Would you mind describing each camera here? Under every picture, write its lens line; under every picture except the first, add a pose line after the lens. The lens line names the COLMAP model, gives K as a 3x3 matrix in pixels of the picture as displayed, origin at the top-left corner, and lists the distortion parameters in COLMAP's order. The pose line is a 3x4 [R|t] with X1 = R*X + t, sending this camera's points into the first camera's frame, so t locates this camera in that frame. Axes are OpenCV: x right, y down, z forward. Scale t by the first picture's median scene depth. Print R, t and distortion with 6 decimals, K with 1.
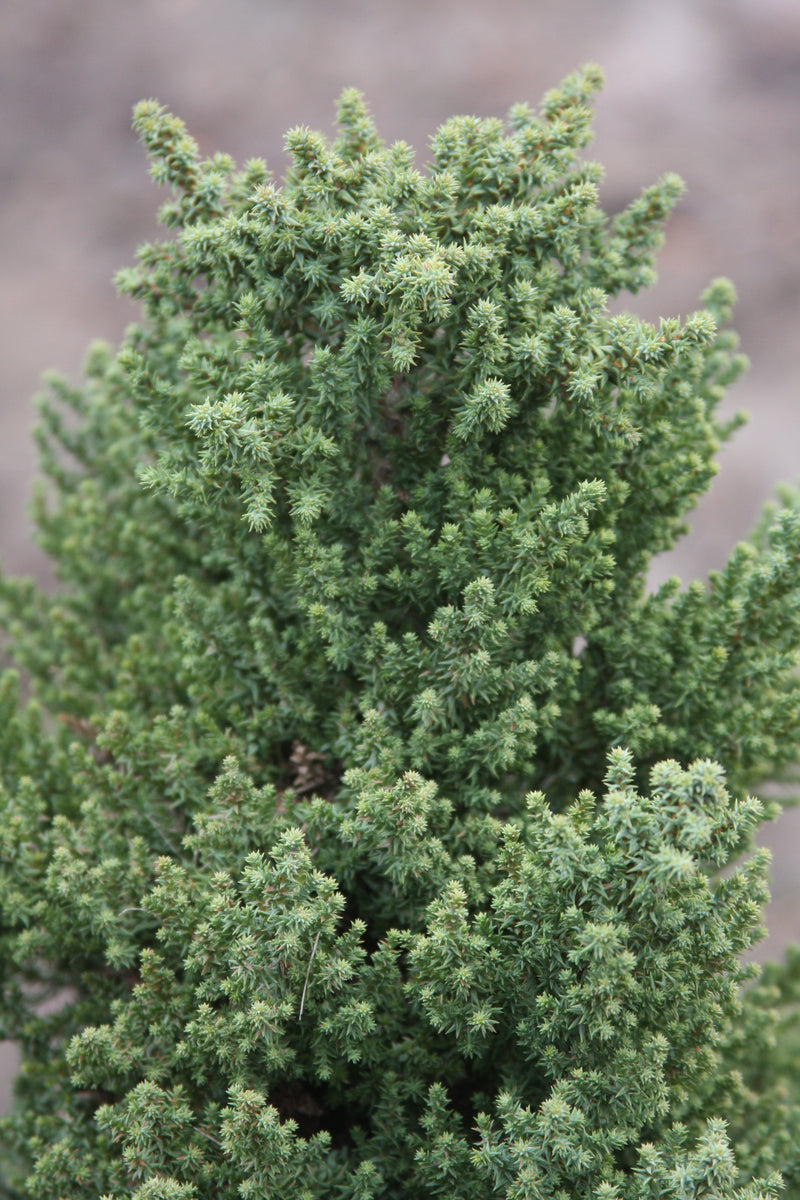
lens RADIAL K [[6112.4, 0, 400.0], [0, 6112.4, 600.0], [0, 0, 1]] dist [0.455743, 5.987197]
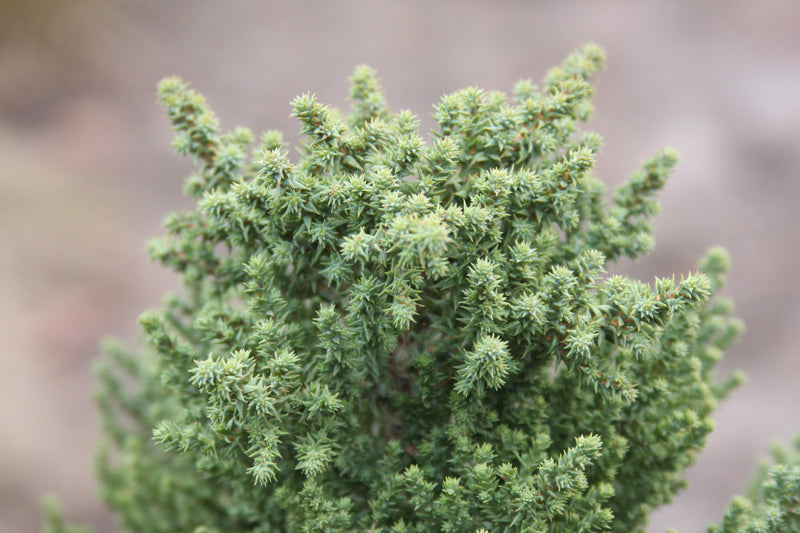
lens RADIAL K [[4074.9, 0, 400.9], [0, 4074.9, 283.5], [0, 0, 1]] dist [0.455743, 5.987197]
pose [[0.999606, -0.000399, -0.028064, 0.018698], [-0.001286, 0.998197, -0.060007, -0.003850], [0.028037, 0.060020, 0.997803, 0.309909]]
